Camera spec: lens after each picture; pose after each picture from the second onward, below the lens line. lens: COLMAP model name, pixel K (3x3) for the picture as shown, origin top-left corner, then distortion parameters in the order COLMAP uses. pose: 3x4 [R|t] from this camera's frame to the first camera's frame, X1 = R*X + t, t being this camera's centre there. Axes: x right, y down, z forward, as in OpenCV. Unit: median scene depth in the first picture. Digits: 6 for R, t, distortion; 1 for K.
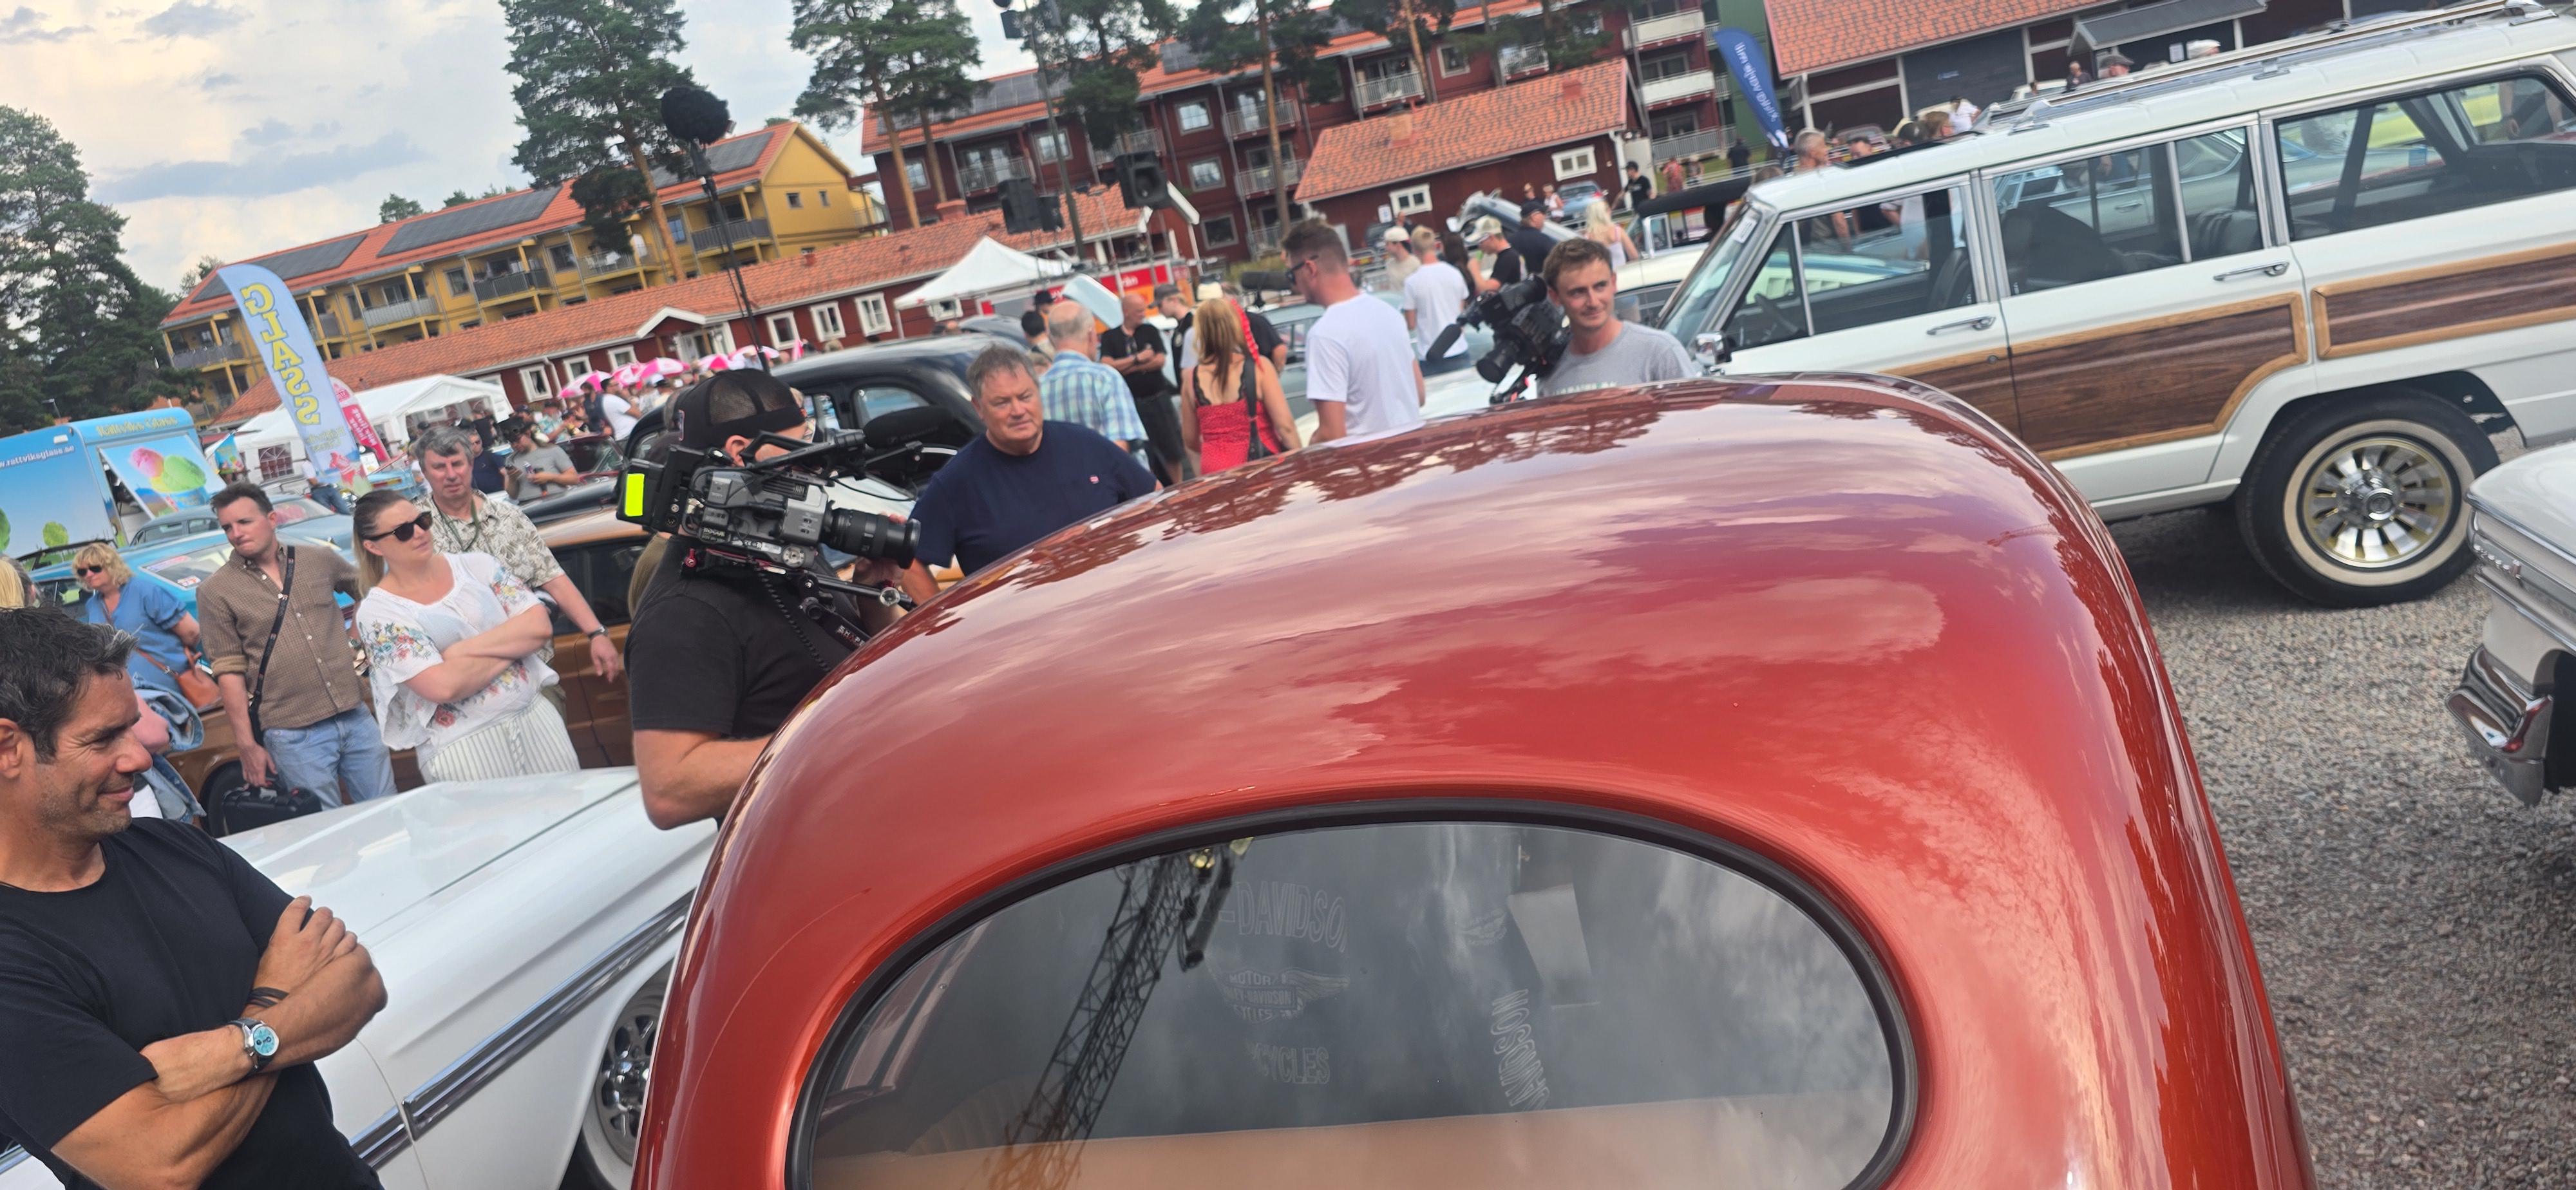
lens RADIAL K [[1767.2, 0, 1284.6], [0, 1767.2, 582.3], [0, 0, 1]] dist [0.070292, -0.047182]
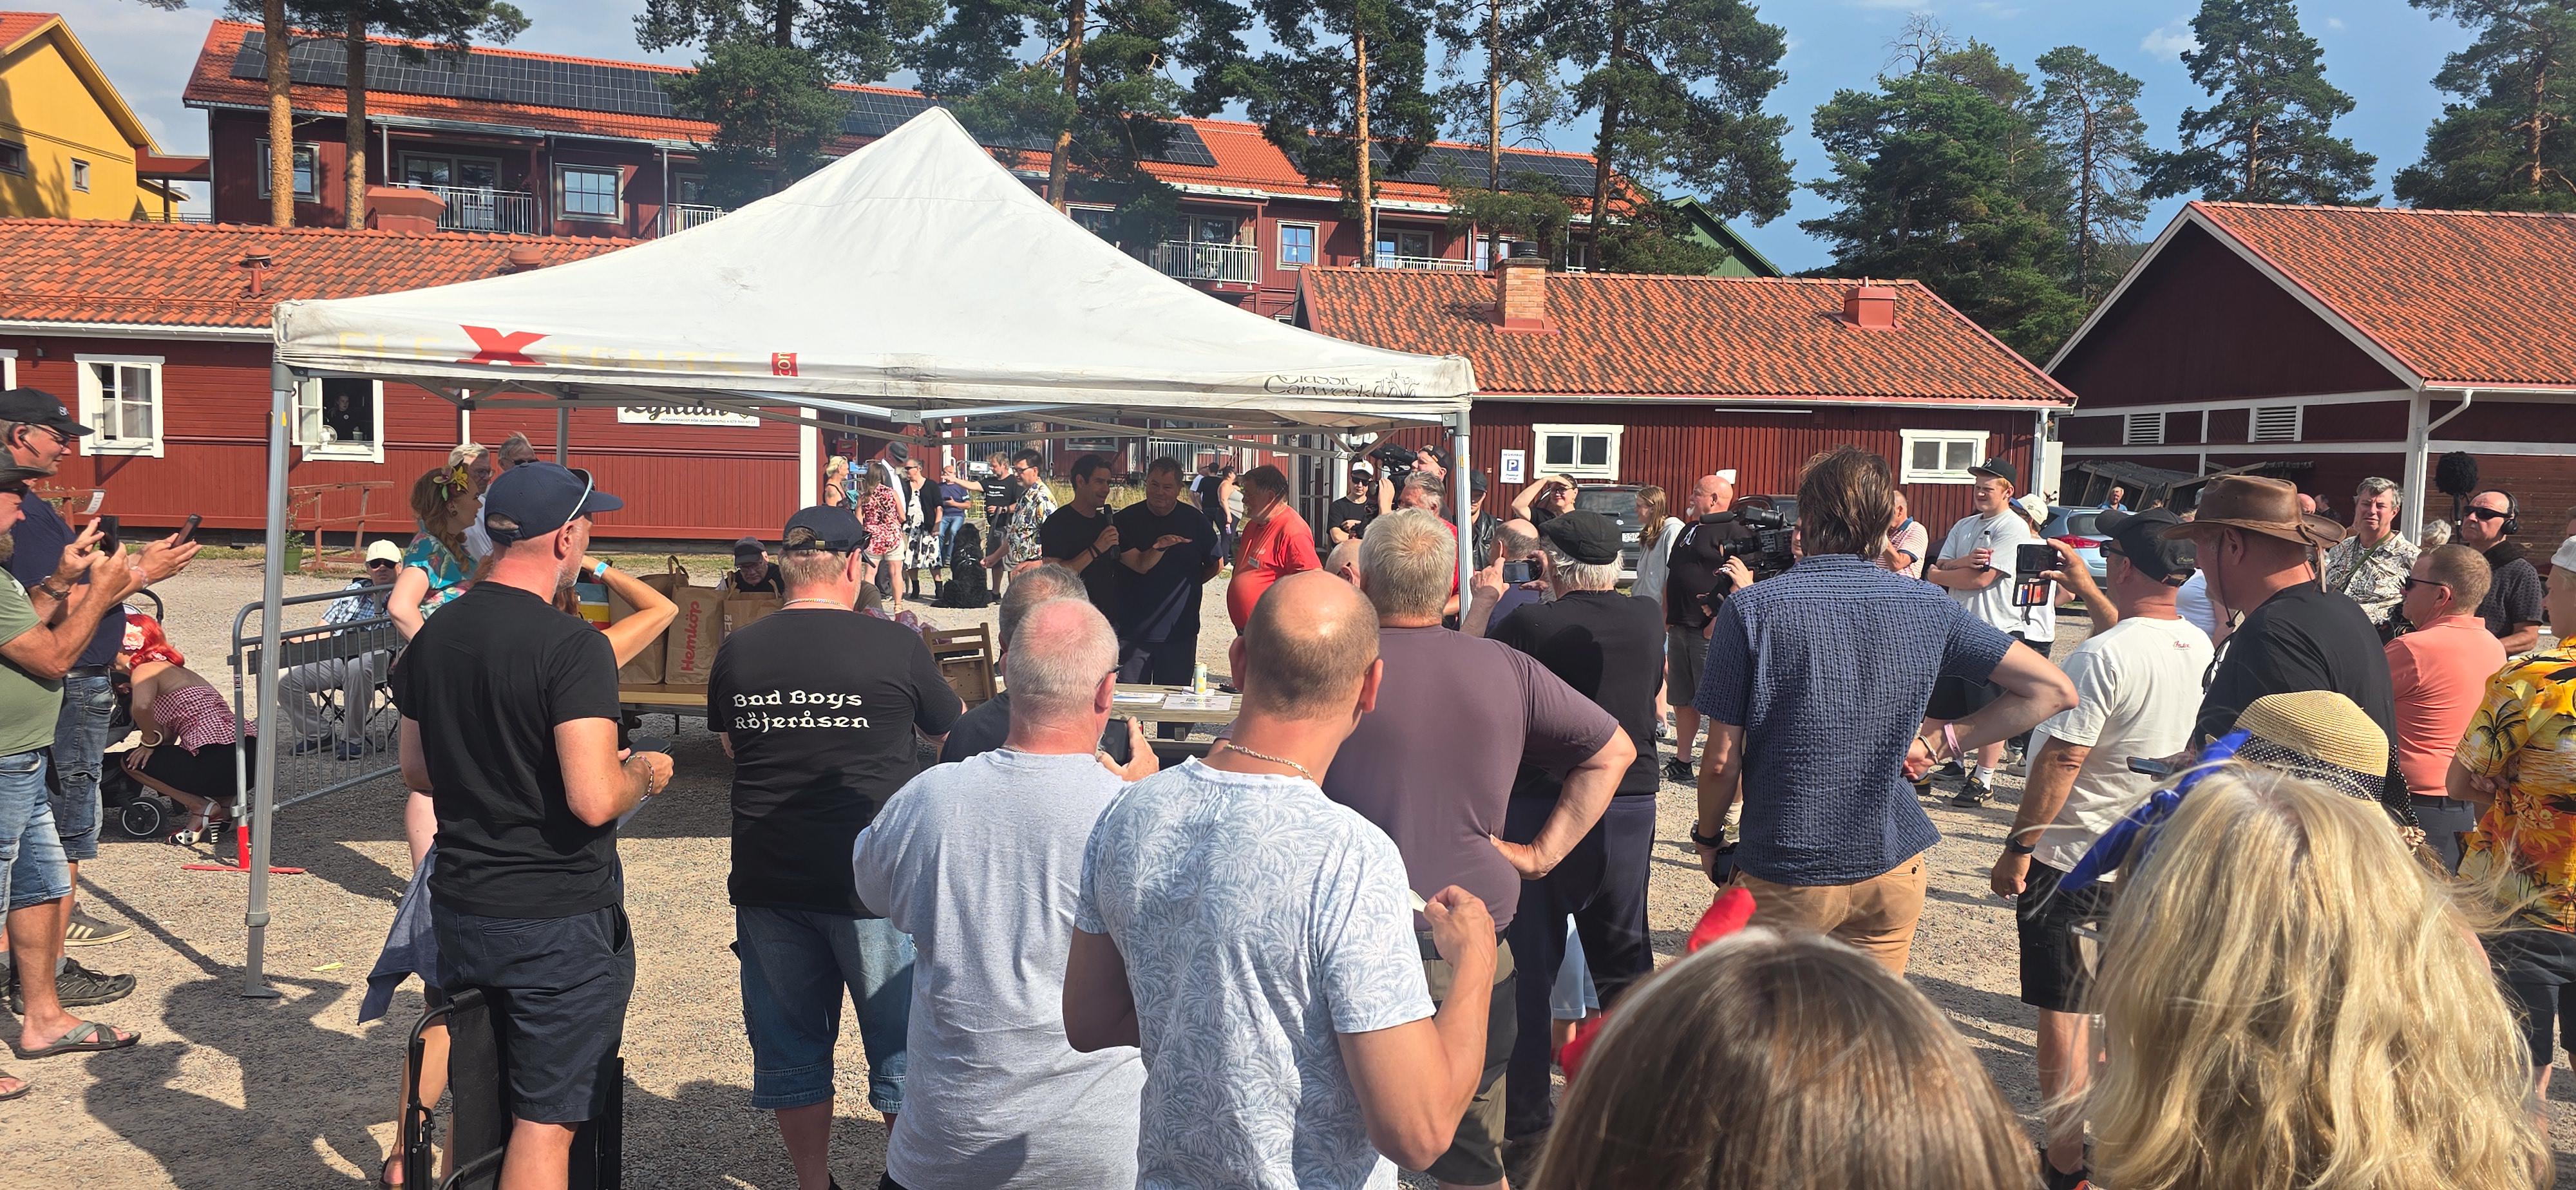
lens RADIAL K [[1907.4, 0, 1299.6], [0, 1907.4, 609.8], [0, 0, 1]] dist [0.060529, -0.020864]
pose [[0.927218, 0.205729, 0.312956, -0.122547], [-0.158825, 0.972753, -0.168899, -0.080743], [-0.339176, 0.106901, 0.934629, 0.546182]]
